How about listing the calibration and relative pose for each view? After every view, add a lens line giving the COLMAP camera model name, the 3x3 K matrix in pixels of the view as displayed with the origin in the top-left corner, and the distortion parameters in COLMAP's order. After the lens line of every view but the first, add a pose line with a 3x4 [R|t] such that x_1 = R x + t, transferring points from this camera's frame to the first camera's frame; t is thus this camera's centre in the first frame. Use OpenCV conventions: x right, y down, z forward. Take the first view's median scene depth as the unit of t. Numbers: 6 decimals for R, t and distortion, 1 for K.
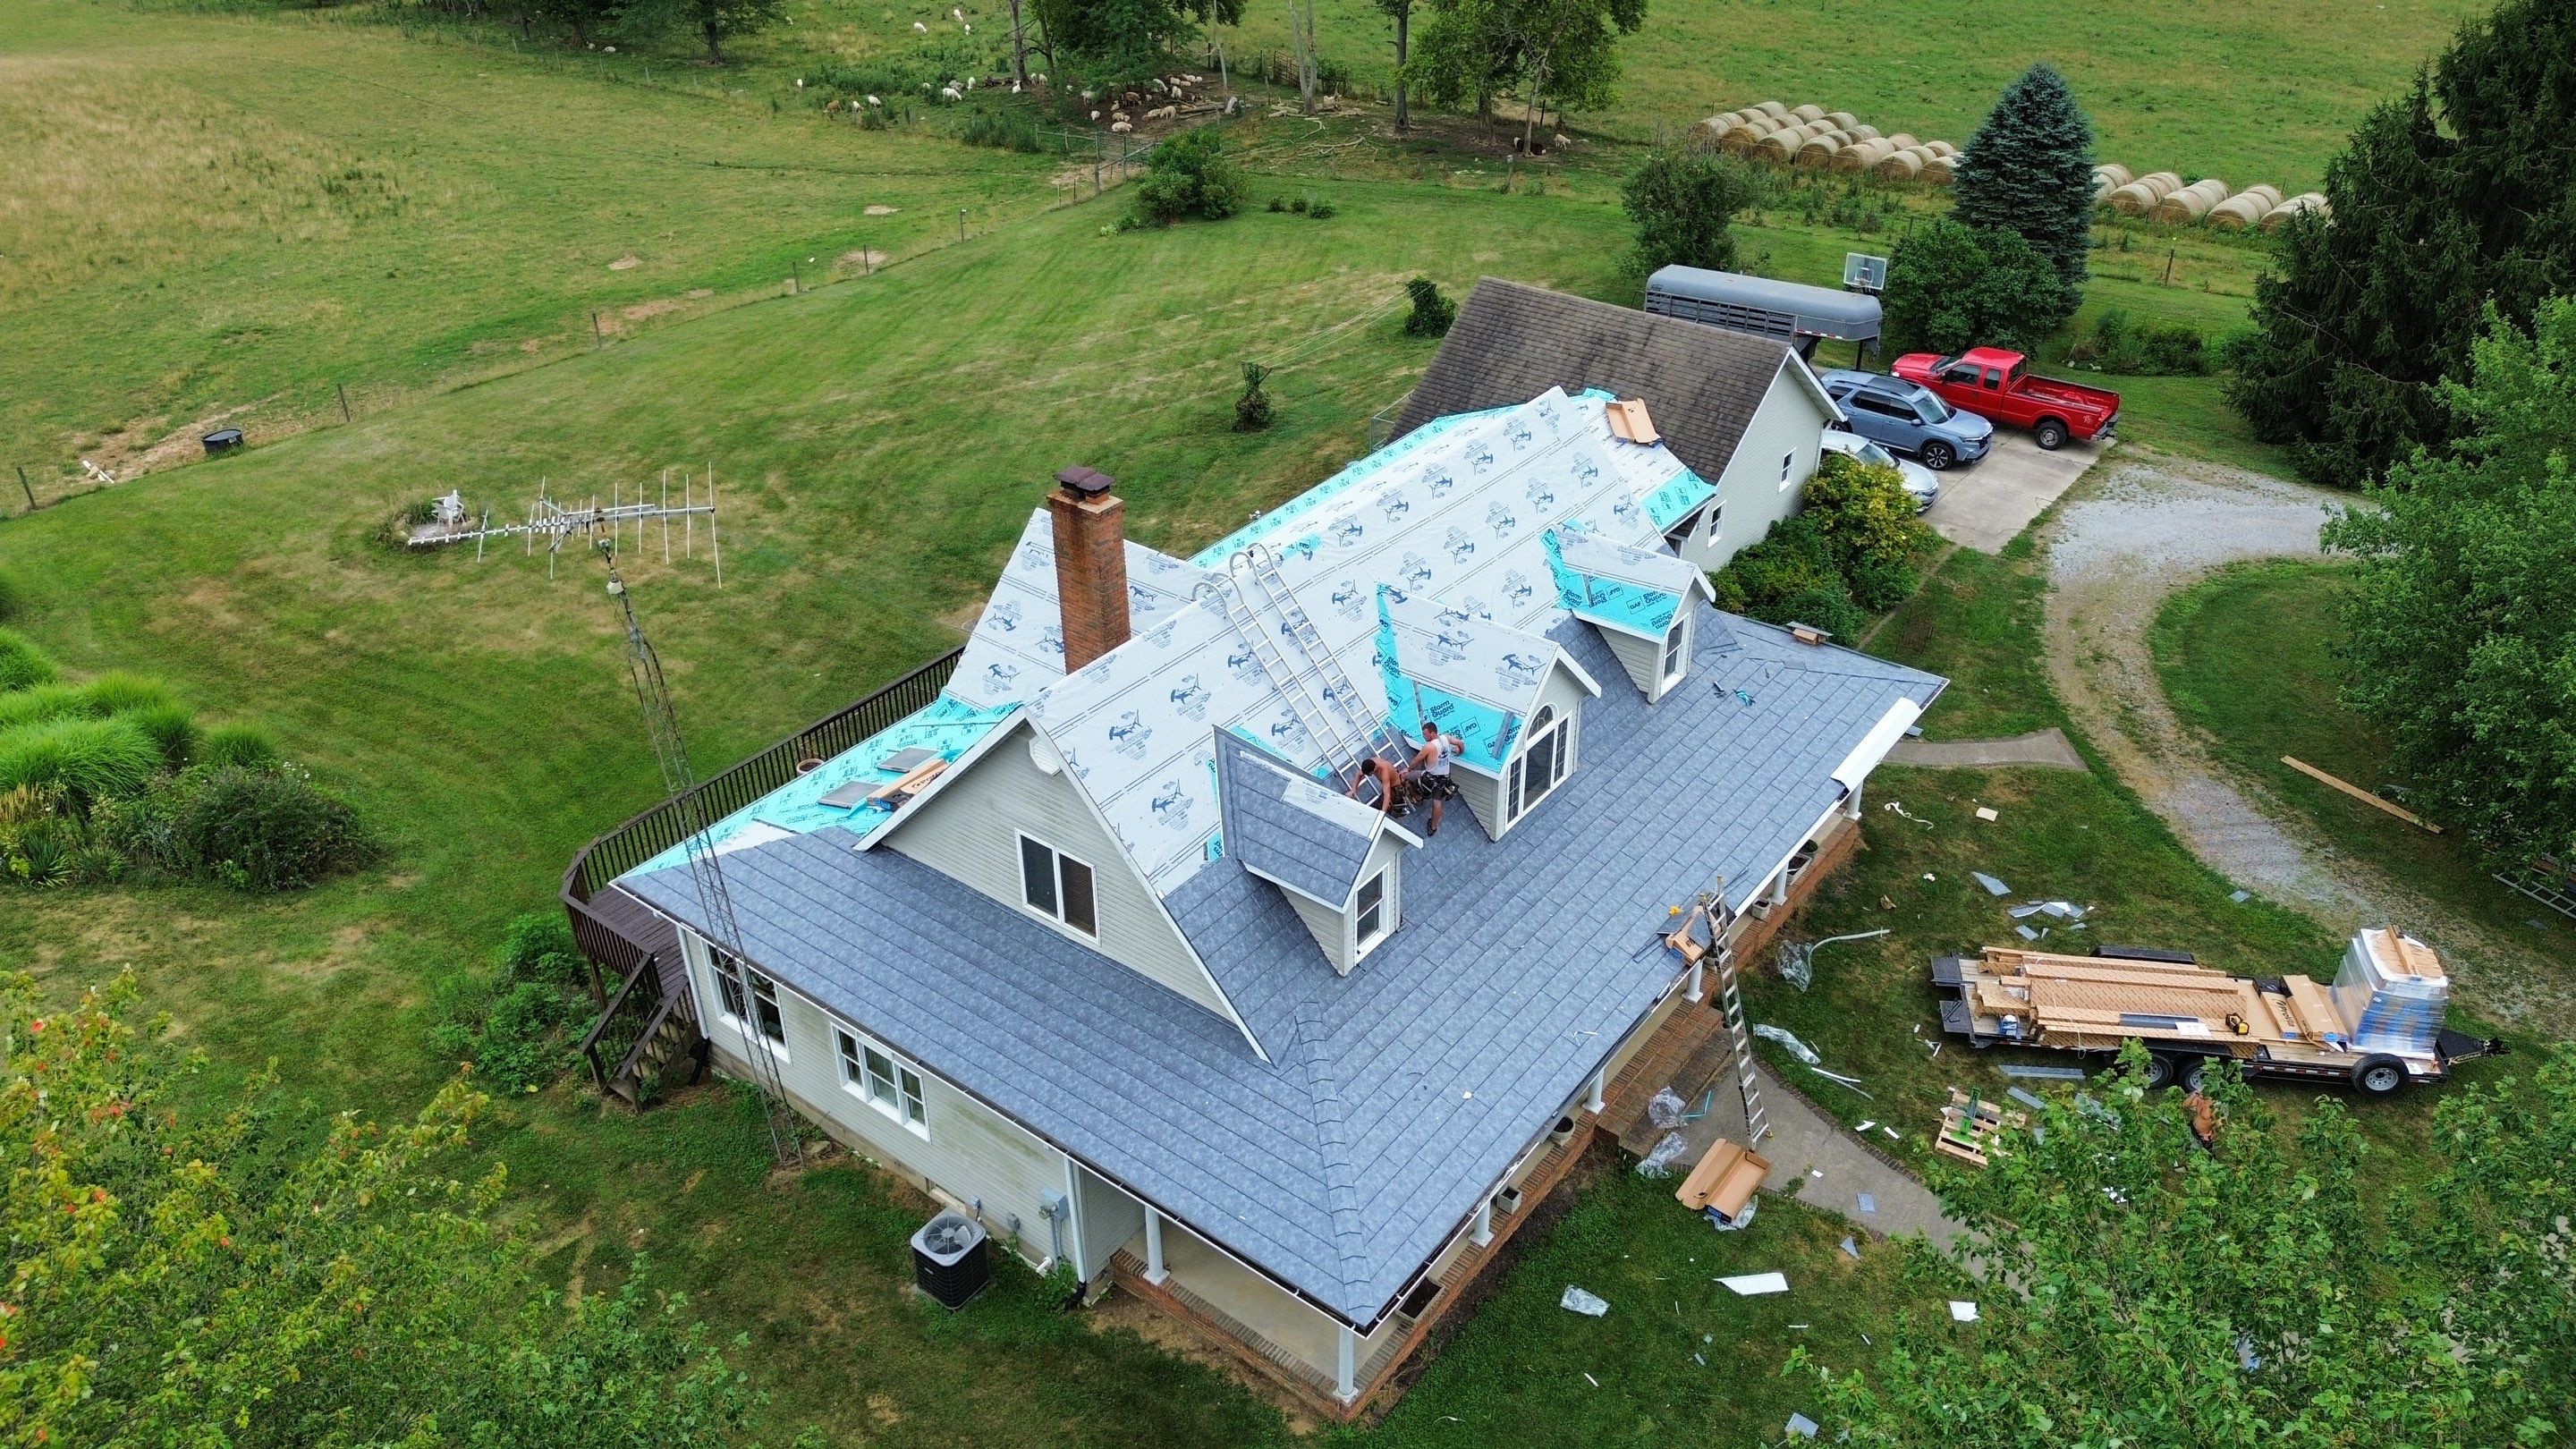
lens RADIAL K [[1795.5, 0, 1289.5], [0, 1795.5, 746.3], [0, 0, 1]] dist [0.072394, -0.073048]
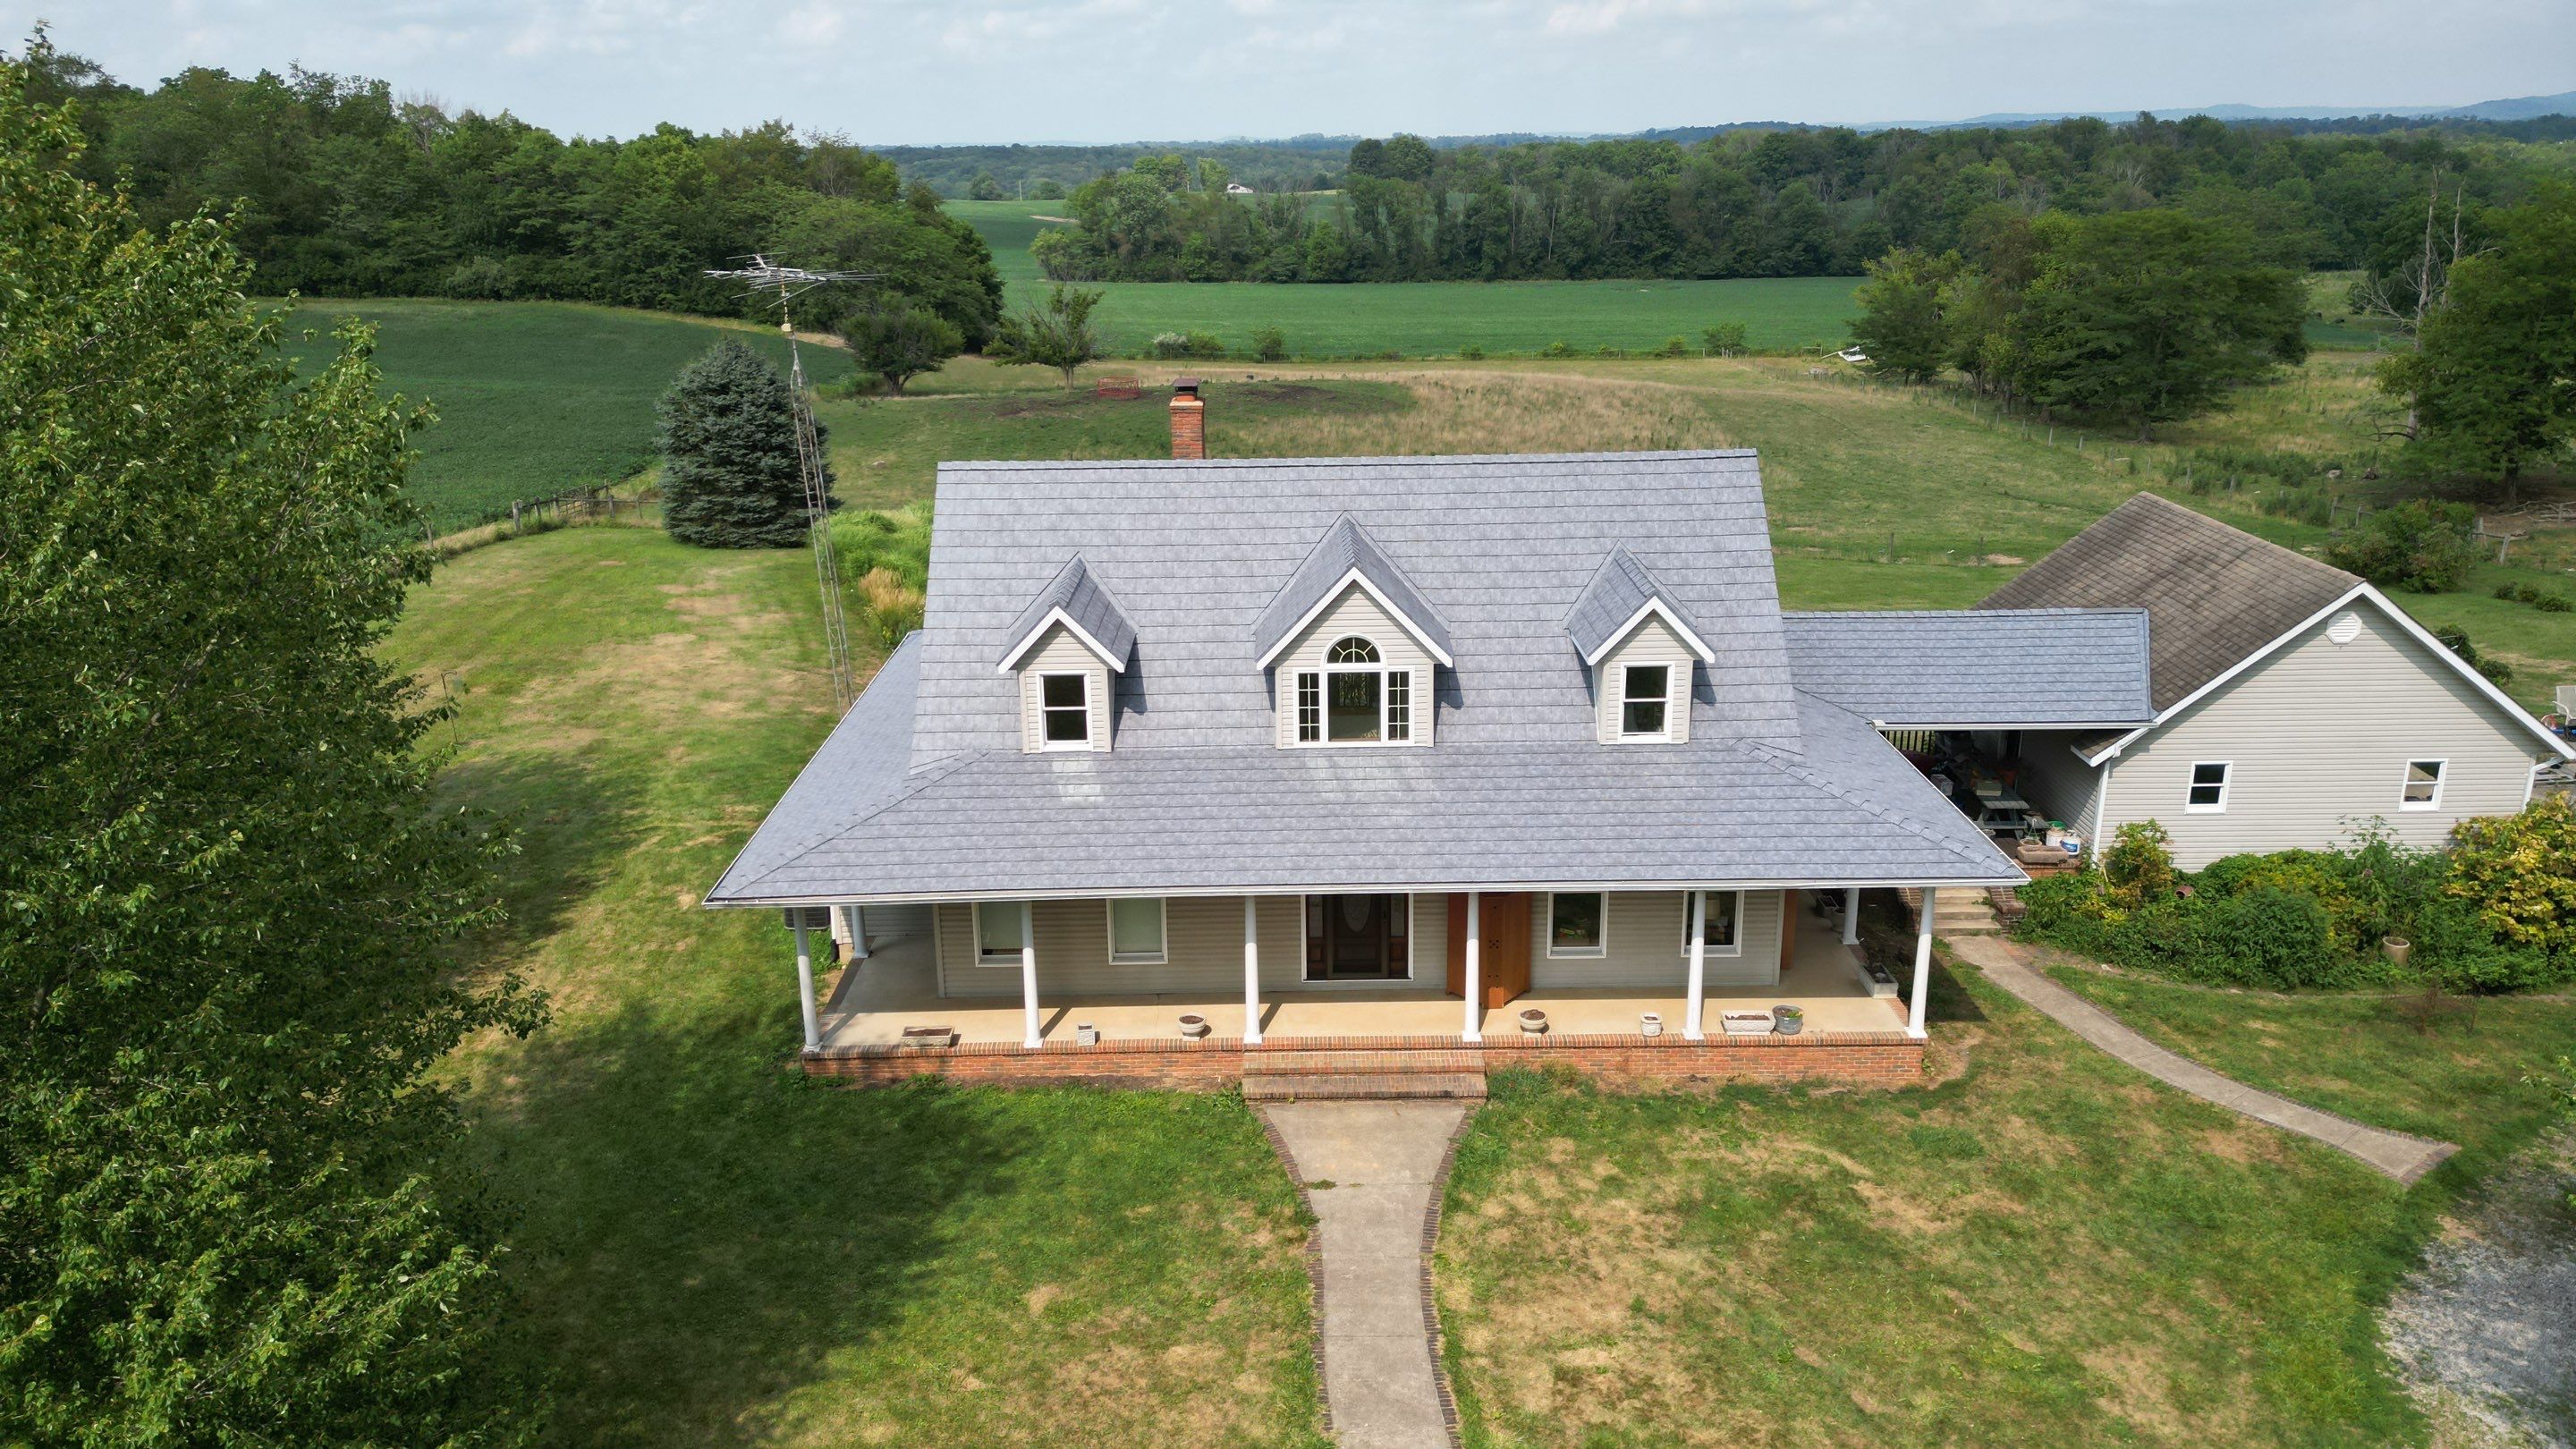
lens RADIAL K [[1795.5, 0, 1287.1], [0, 1795.5, 714.5], [0, 0, 1]] dist [0.072394, -0.073048]
pose [[0.609954, 0.237337, -0.756060, 0.447074], [-0.421917, 0.904883, -0.056328, 0.045775], [0.670778, 0.353352, 0.652073, 0.166751]]
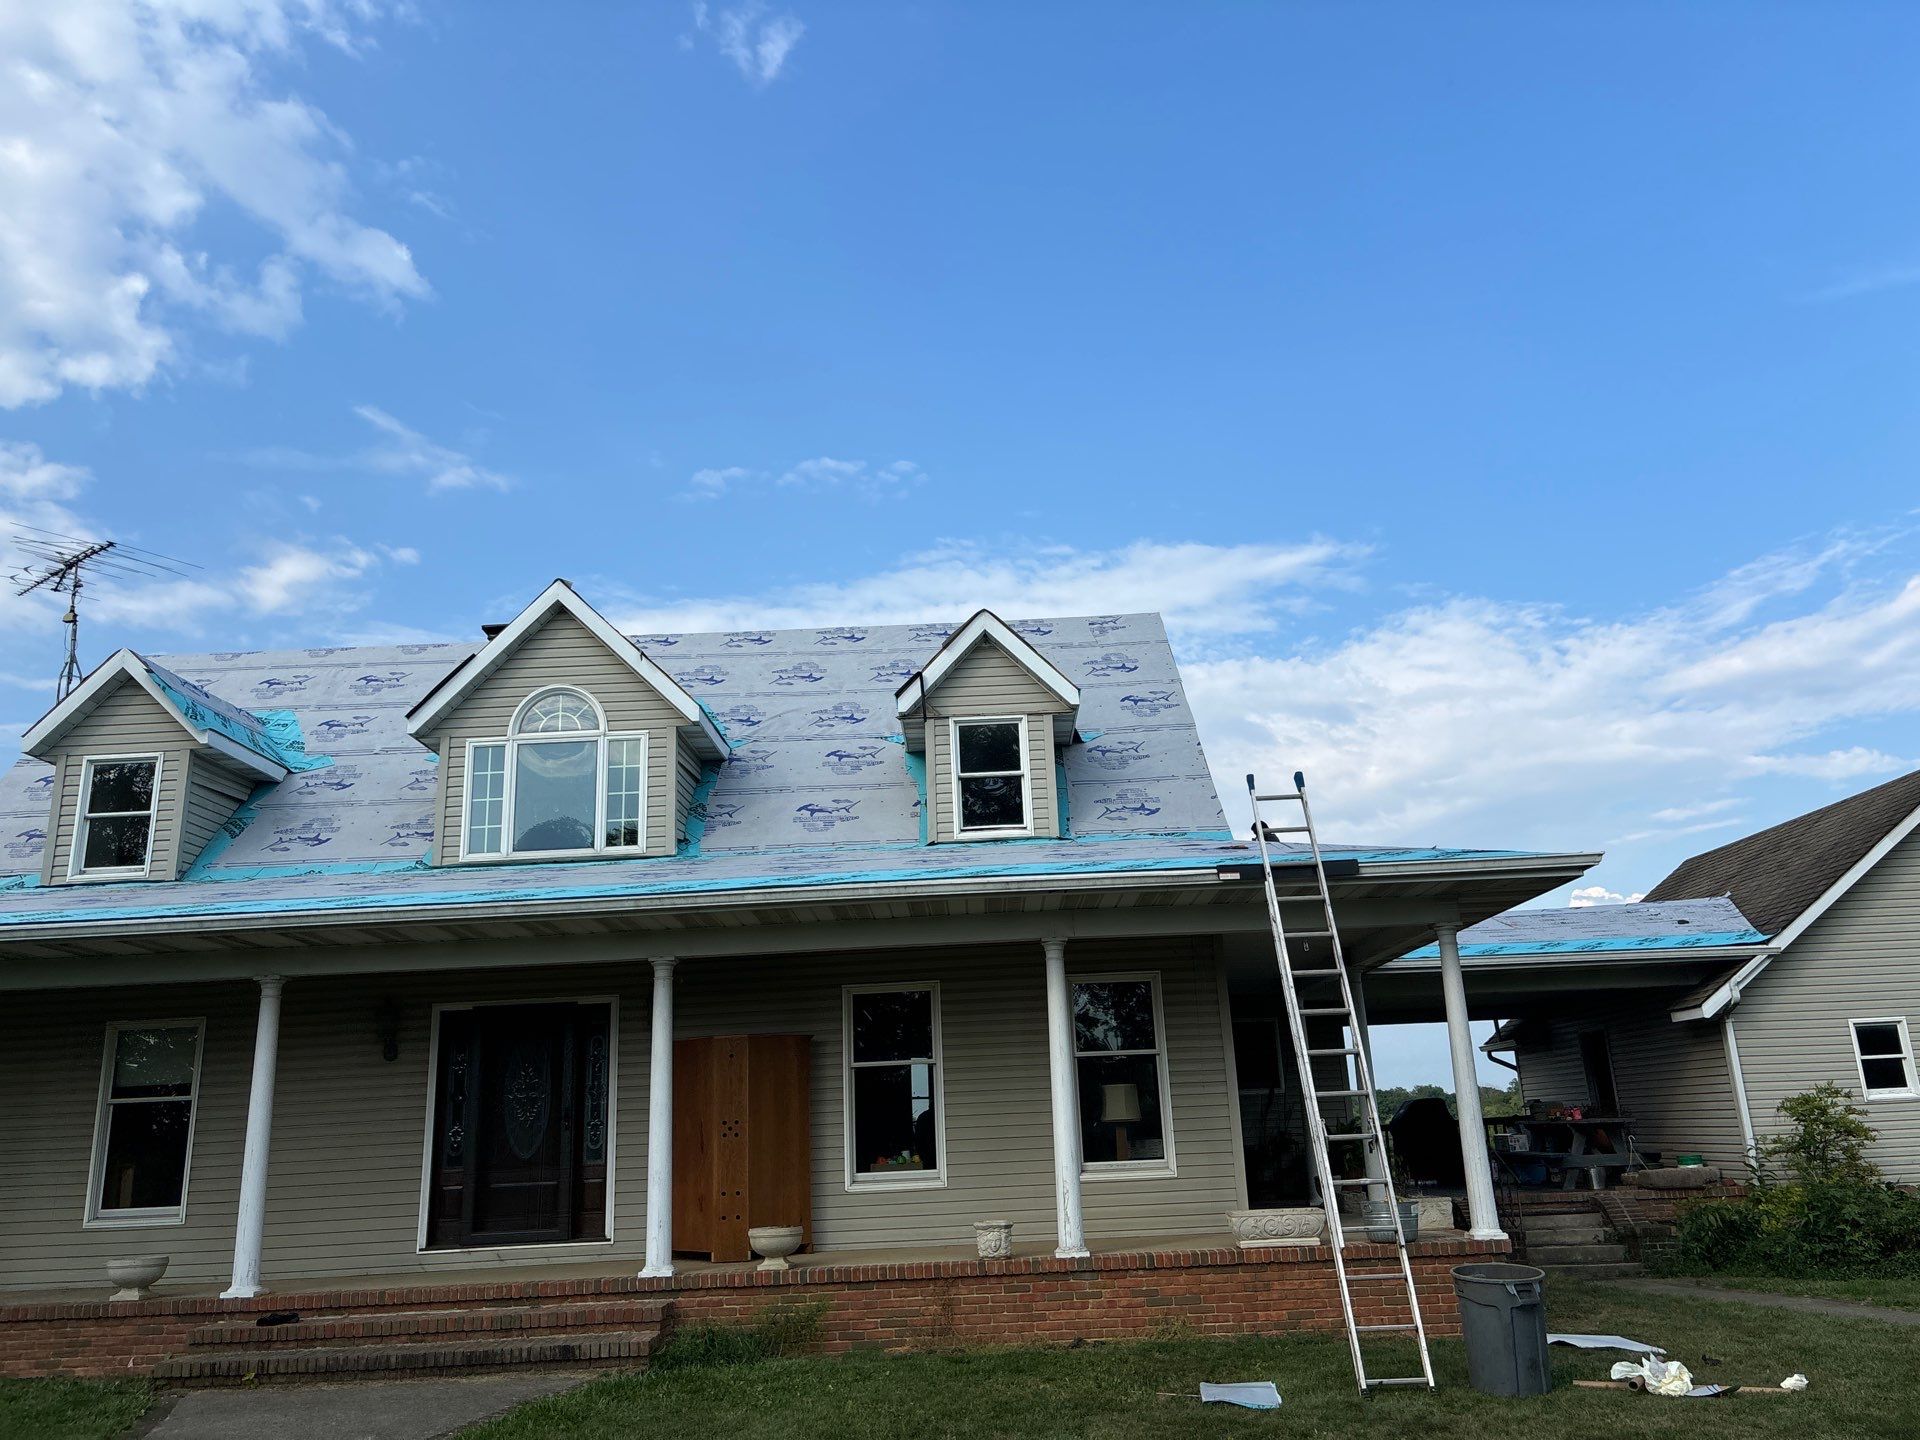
lens RADIAL K [[1474.0, 0, 974.2], [0, 1474.0, 684.2], [0, 0, 1]] dist [0.033002, -0.036208]
pose [[0.600024, -0.254417, -0.758447, 0.337857], [-0.401560, 0.724199, -0.560612, 0.117272], [0.691896, 0.640943, 0.332373, 0.460724]]
